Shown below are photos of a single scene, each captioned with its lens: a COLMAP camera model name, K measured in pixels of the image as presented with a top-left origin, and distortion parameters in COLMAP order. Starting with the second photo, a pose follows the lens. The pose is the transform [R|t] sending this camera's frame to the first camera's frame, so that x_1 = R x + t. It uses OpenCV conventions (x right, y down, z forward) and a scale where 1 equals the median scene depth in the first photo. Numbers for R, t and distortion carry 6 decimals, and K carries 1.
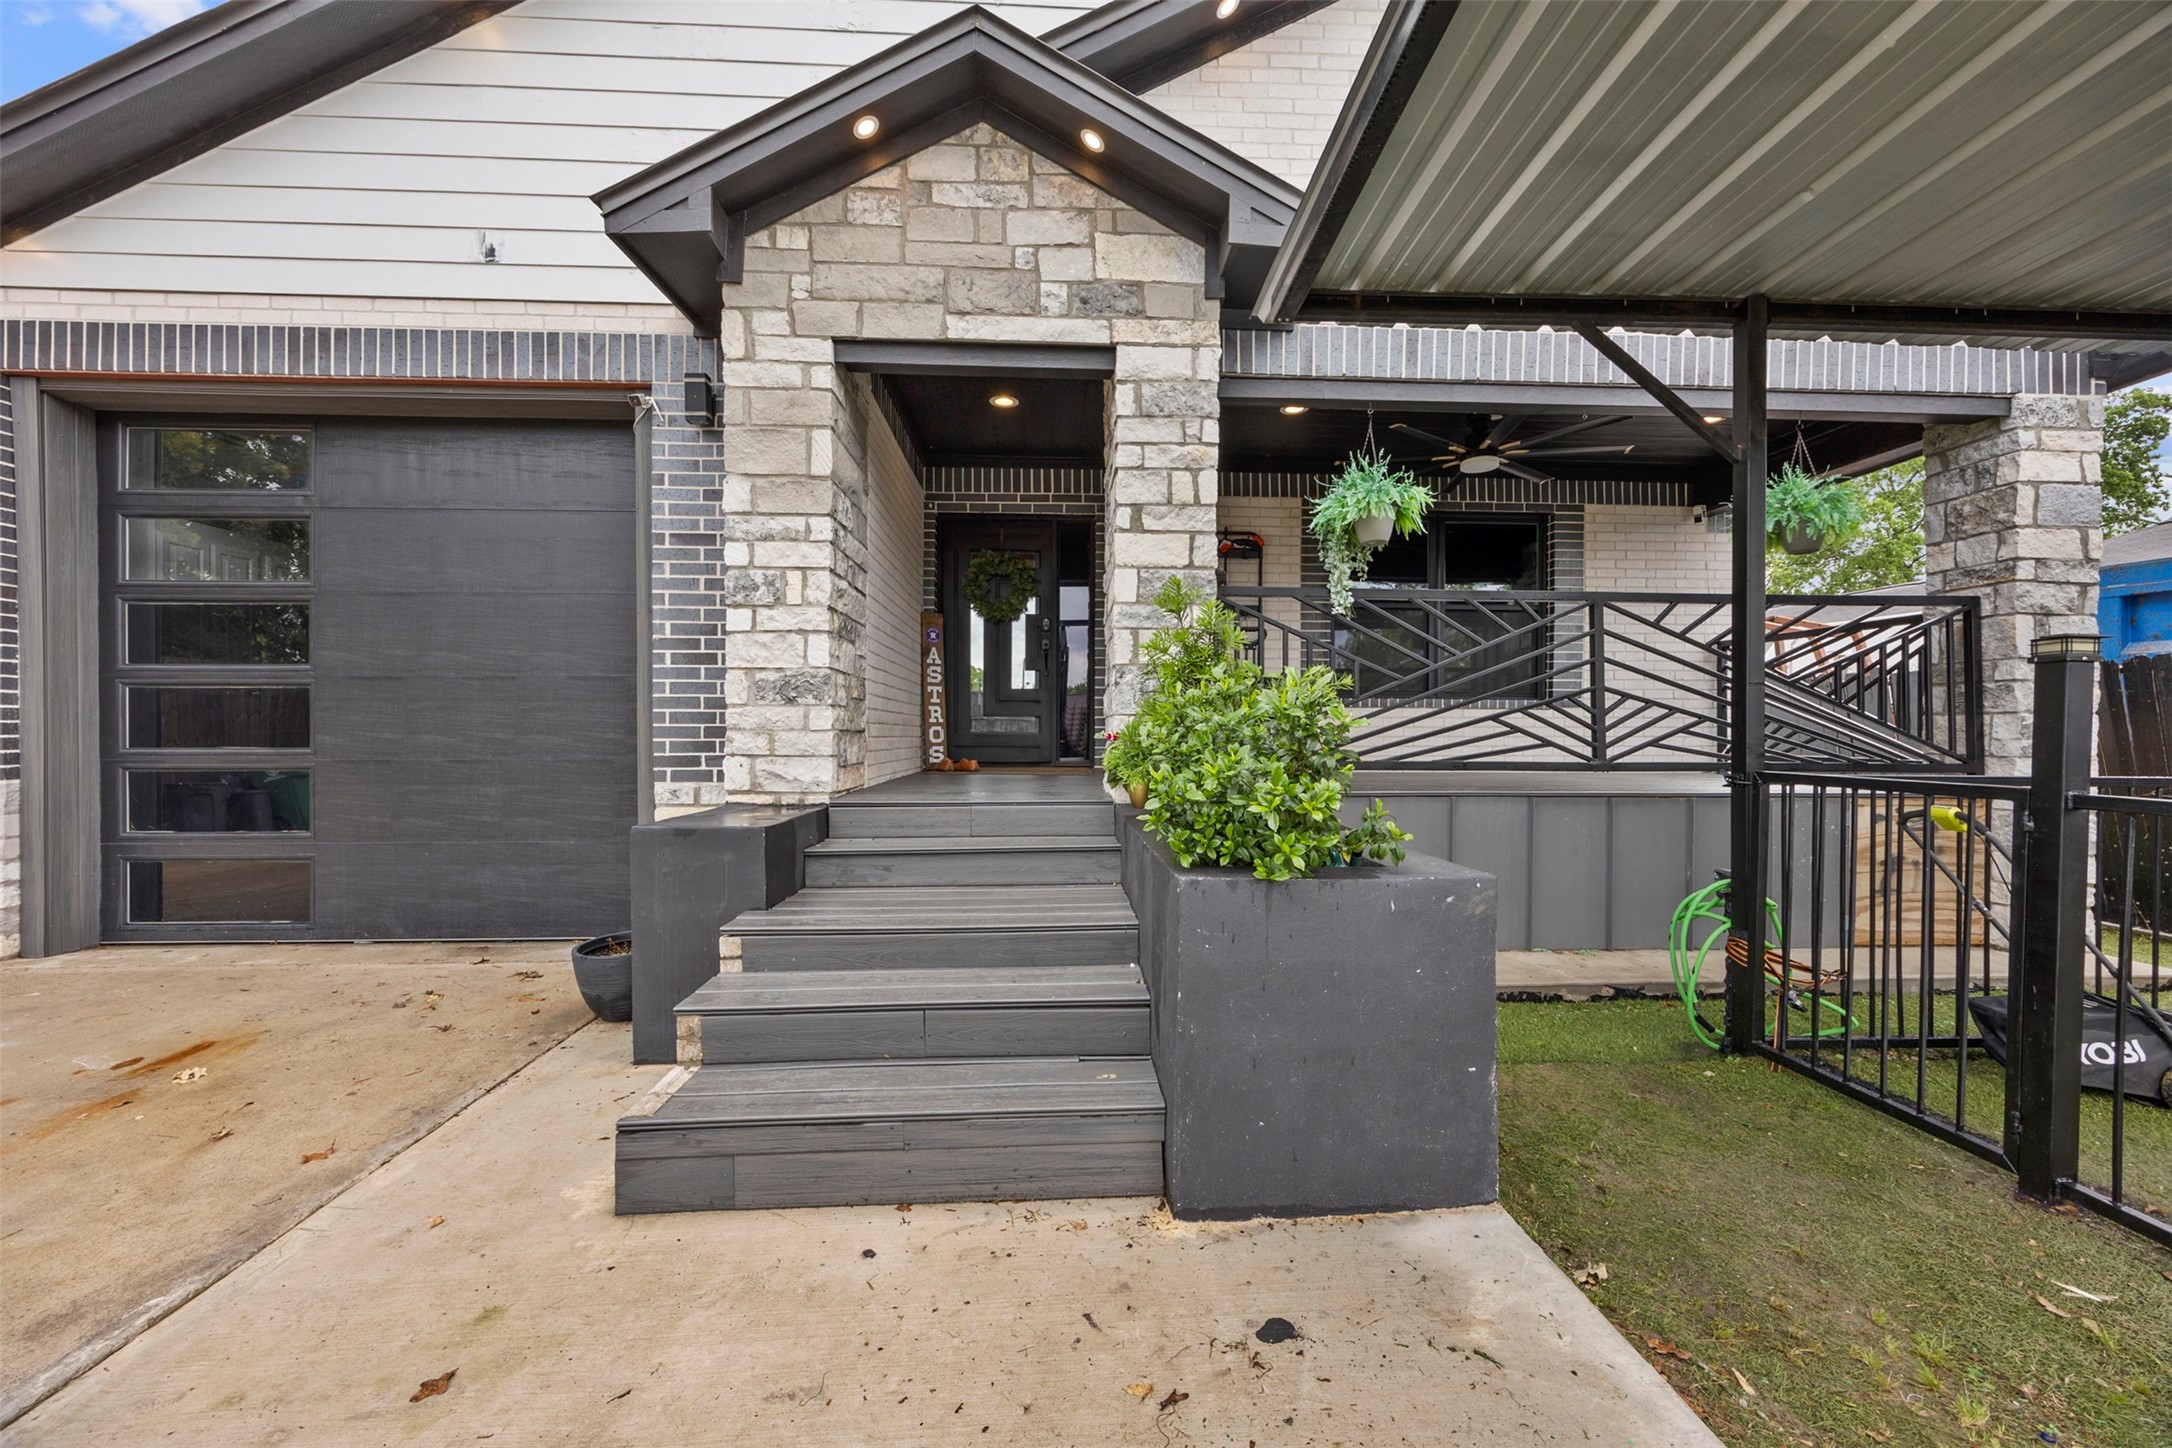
lens RADIAL K [[838.2, 0, 1086.7], [0, 838.2, 732.4], [0, 0, 1]] dist [-0.002299, -0.000701]
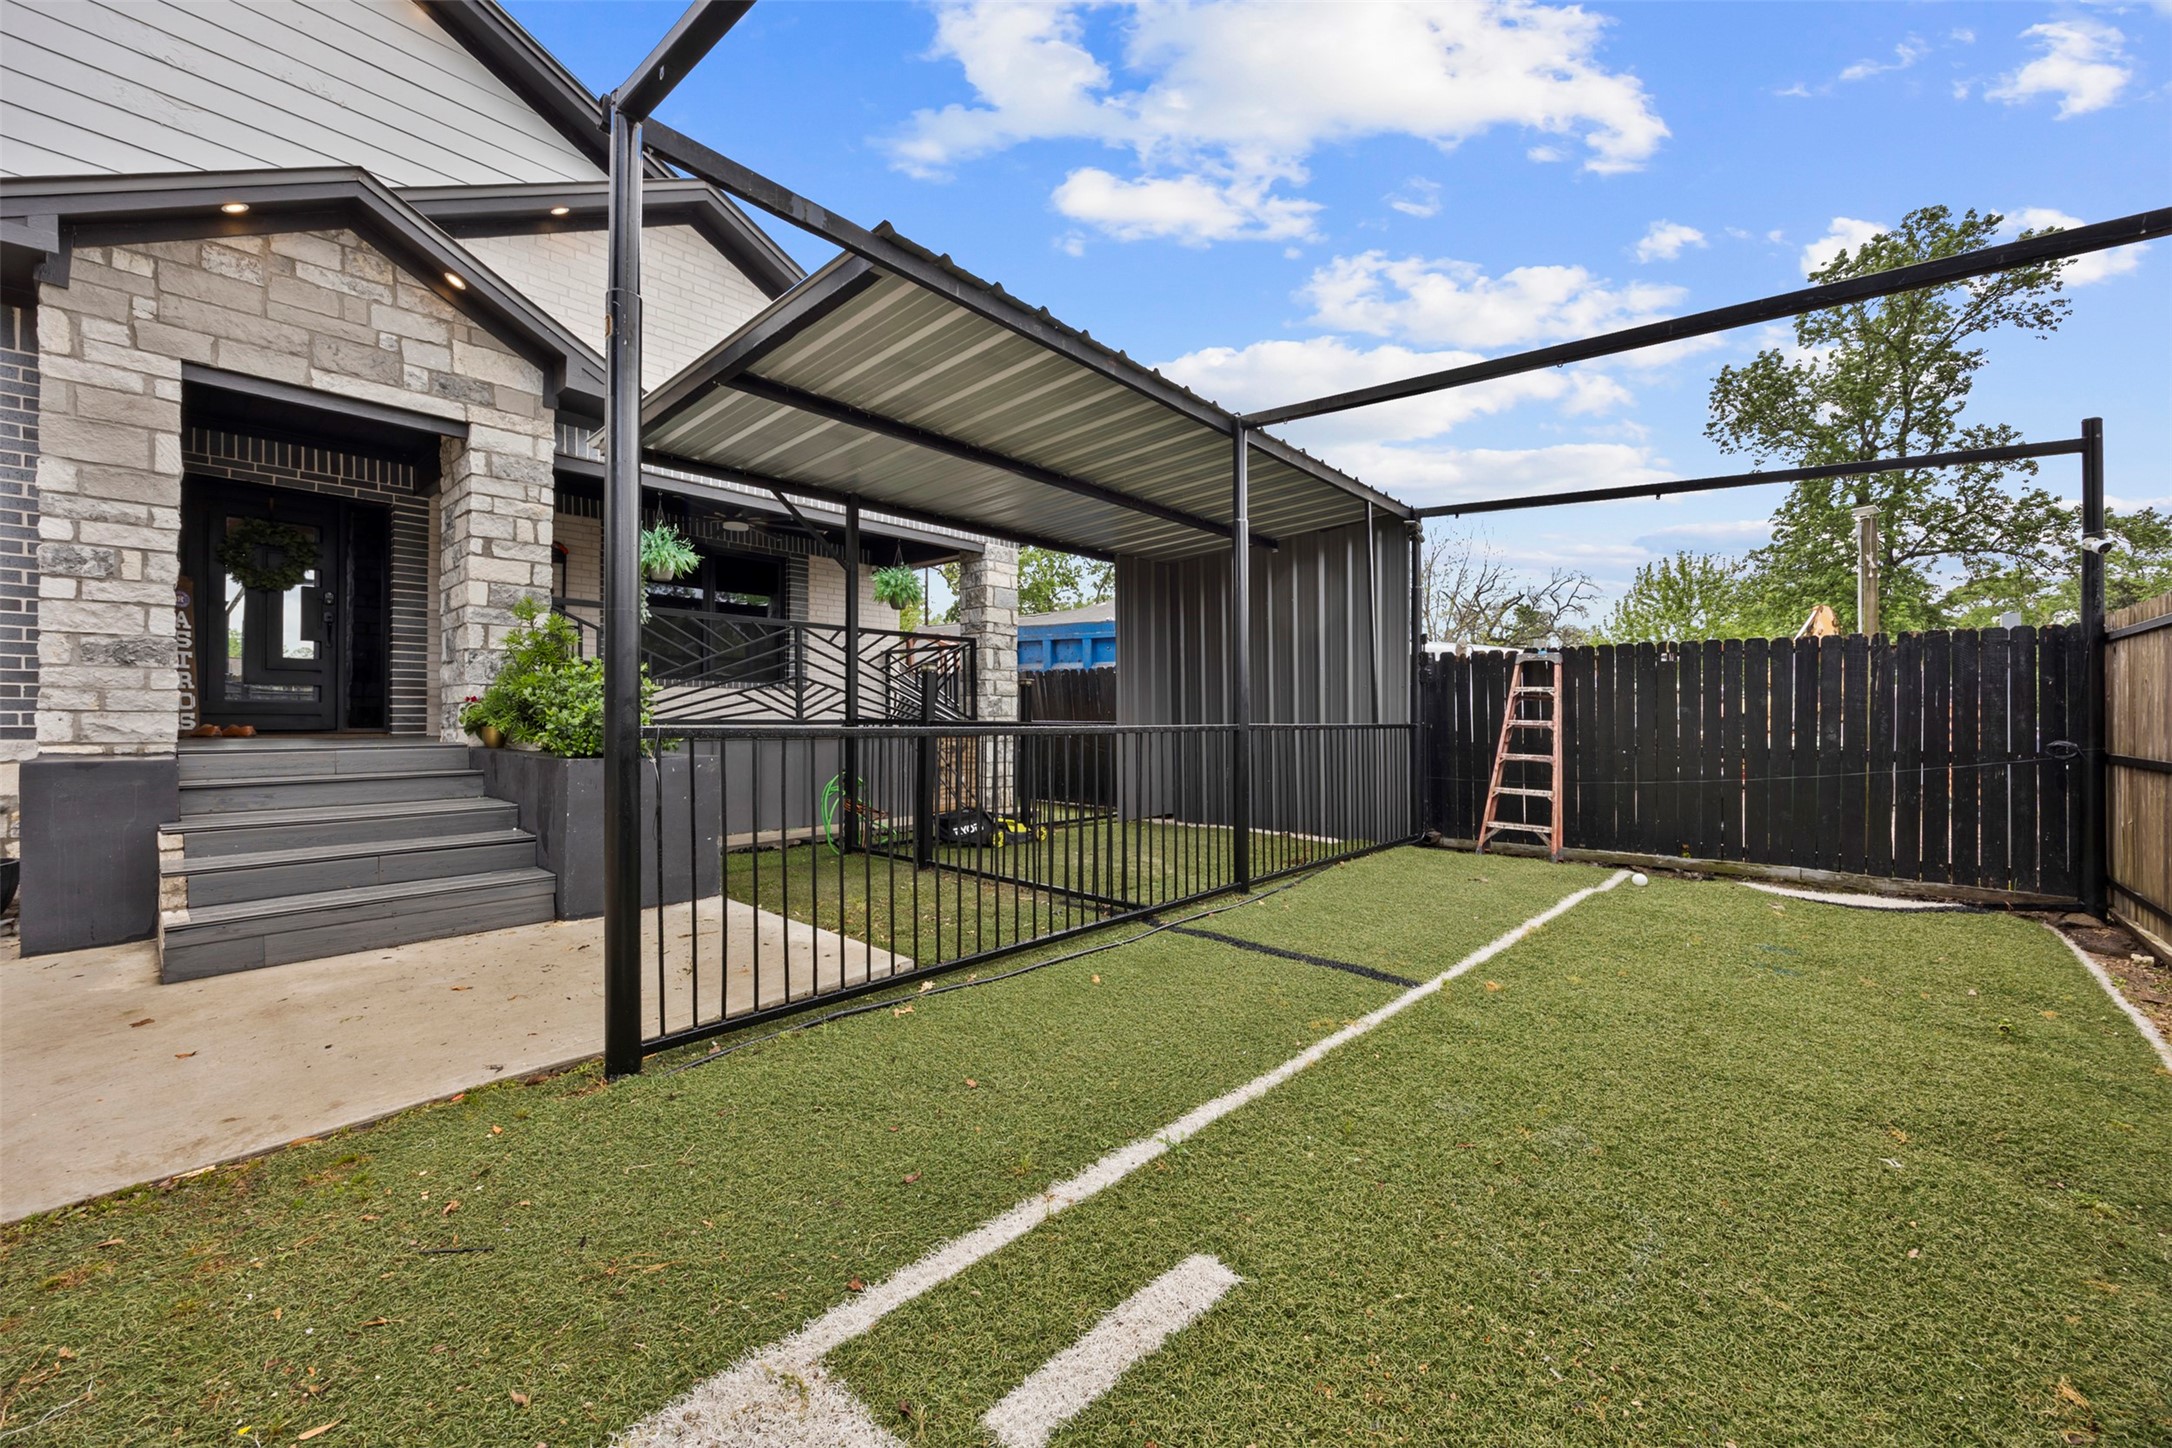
lens RADIAL K [[838.2, 0, 1088.8], [0, 838.2, 716.5], [0, 0, 1]] dist [-0.002299, -0.000701]
pose [[0.691323, 0.001080, 0.722545, -0.265995], [-0.001778, 0.999998, 0.000206, 0.032578], [-0.722544, -0.001427, 0.691323, -0.741286]]
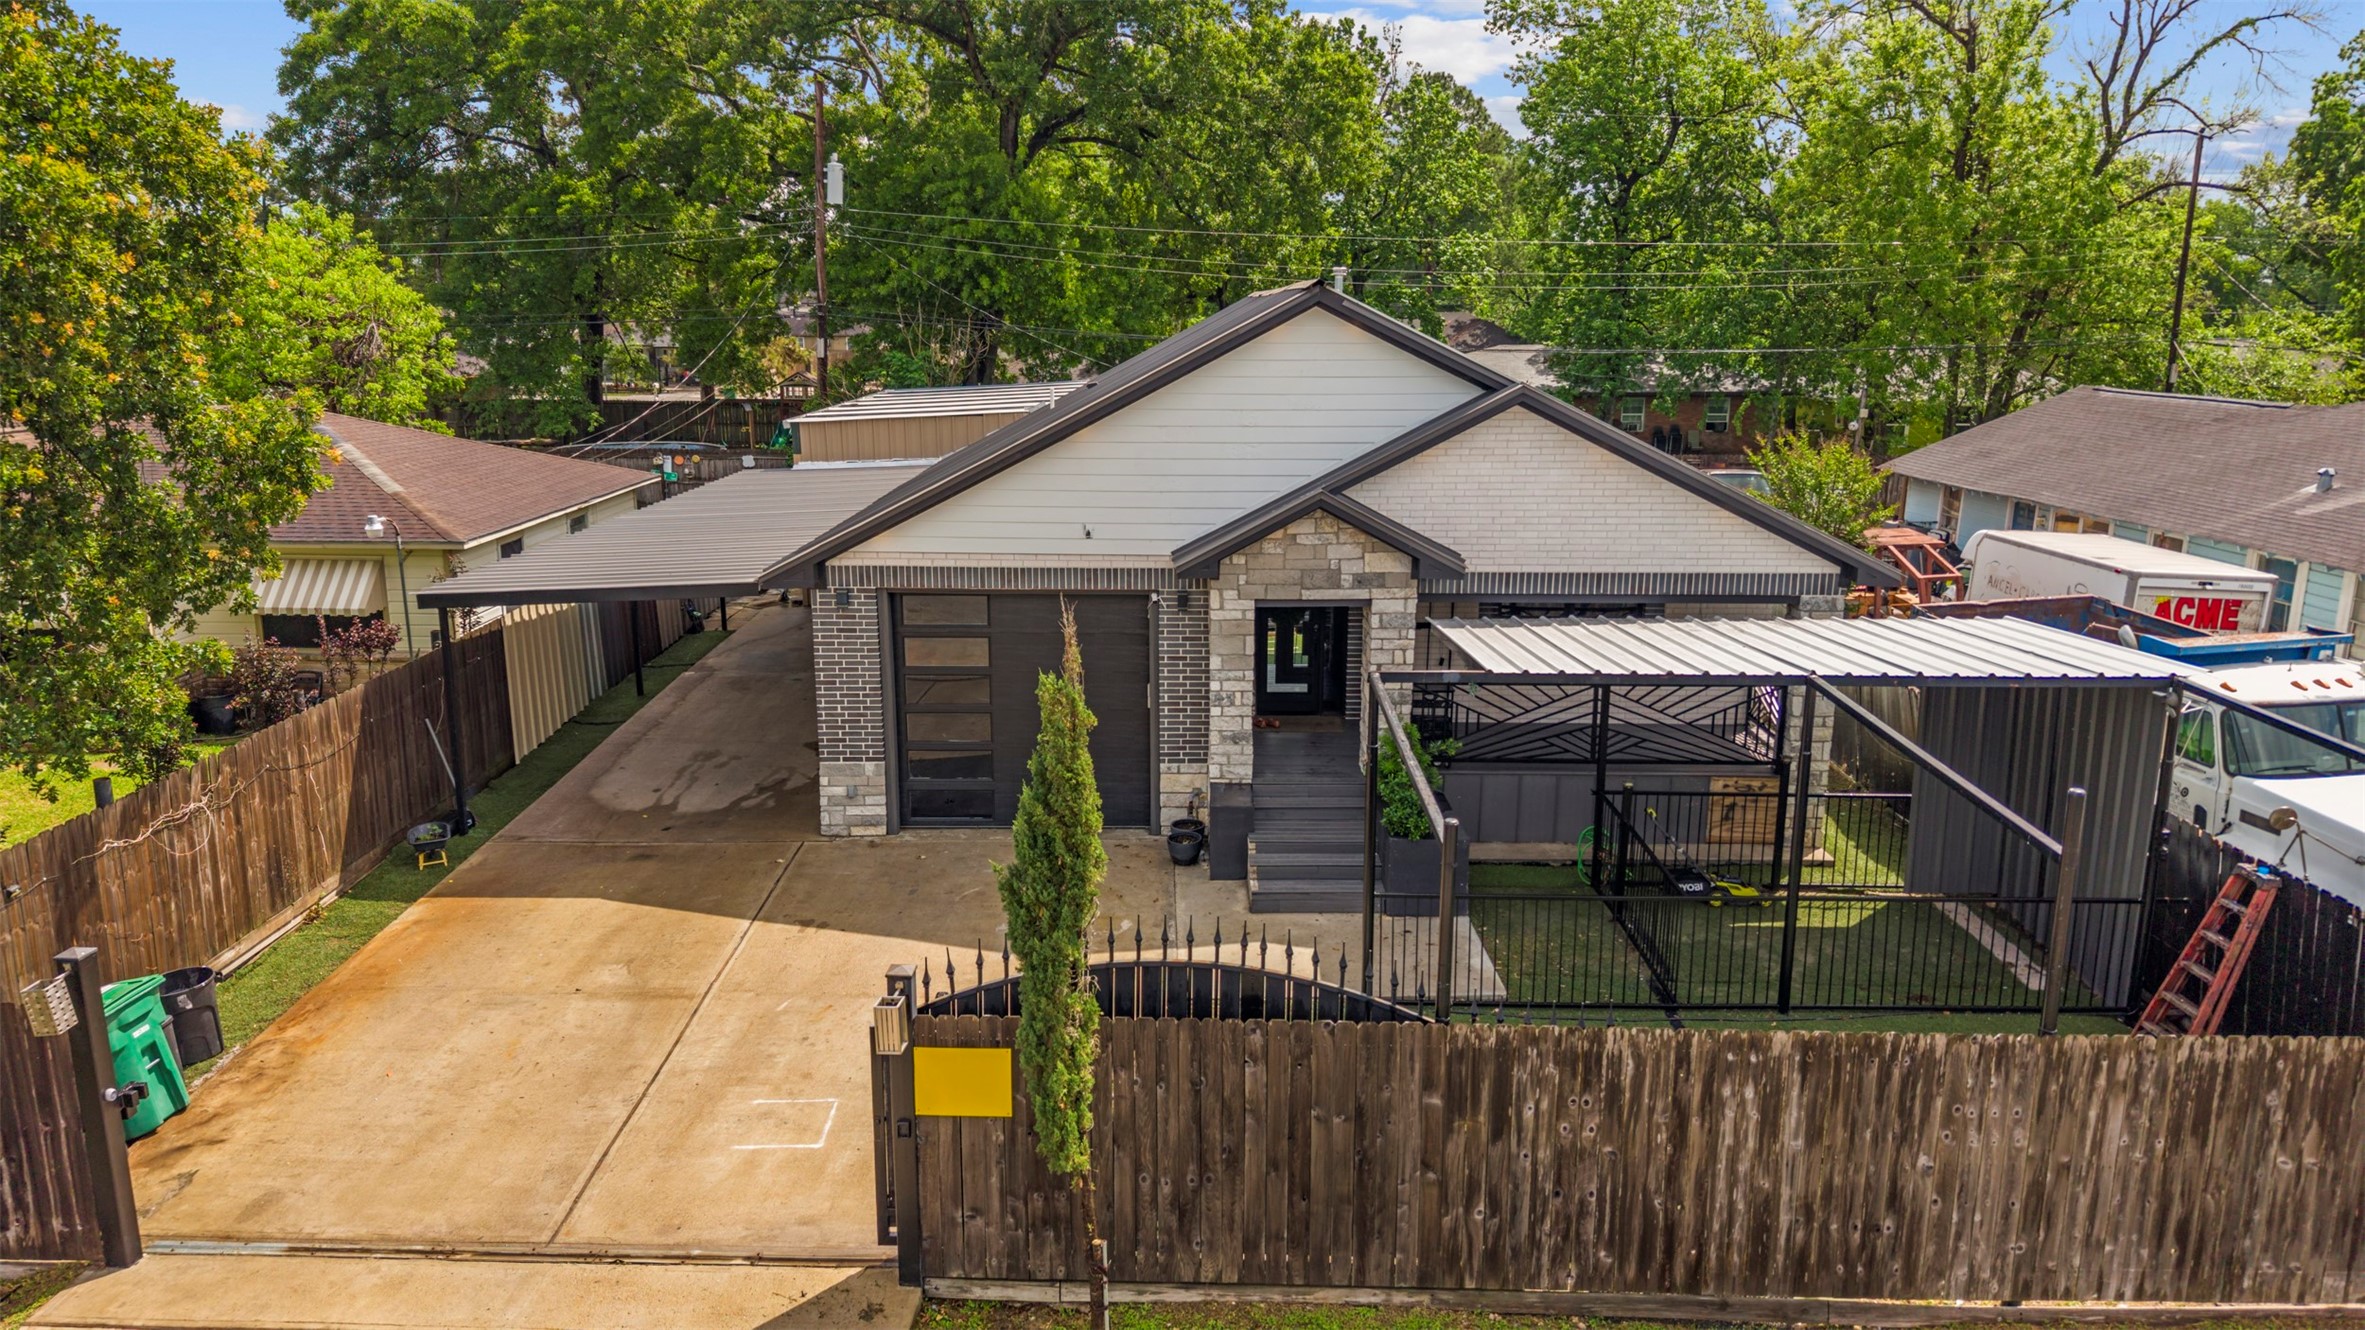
lens RADIAL K [[1551.3, 0, 1173.1], [0, 1551.3, 653.3], [0, 0, 1]] dist [0.001958, 0.001608]
pose [[0.998992, 0.009668, -0.043825, -0.338308], [-0.000285, 0.977866, 0.209231, -1.244286], [0.044878, -0.209008, 0.976884, -3.398385]]
